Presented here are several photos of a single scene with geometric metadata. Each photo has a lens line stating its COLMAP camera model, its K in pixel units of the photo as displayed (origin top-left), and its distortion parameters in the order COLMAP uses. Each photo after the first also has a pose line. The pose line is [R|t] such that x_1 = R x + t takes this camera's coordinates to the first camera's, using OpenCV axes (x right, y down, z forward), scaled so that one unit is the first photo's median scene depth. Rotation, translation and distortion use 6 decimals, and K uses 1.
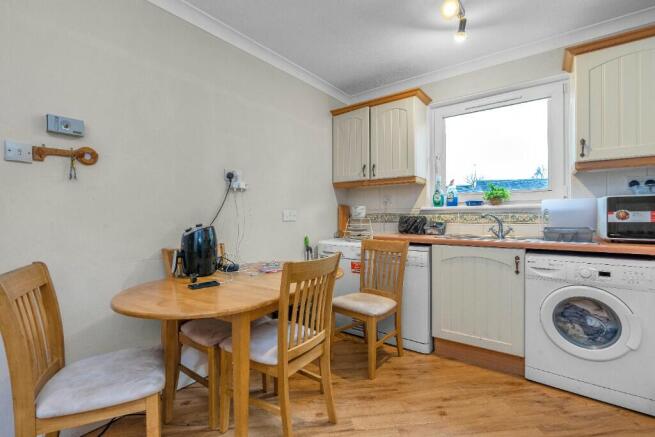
lens RADIAL K [[305.4, 0, 325.2], [0, 305.4, 215.7], [0, 0, 1]] dist [0.002448, 0.000226]
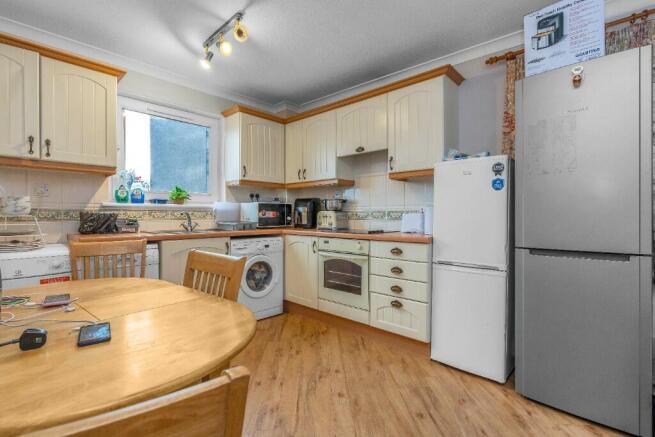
lens RADIAL K [[305.4, 0, 325.2], [0, 305.4, 215.7], [0, 0, 1]] dist [0.002448, 0.000226]
pose [[0.087353, -0.000411, 0.996177, -0.523047], [-0.006012, 0.999981, 0.000940, 0.005036], [-0.996159, -0.006072, 0.087349, 0.314669]]
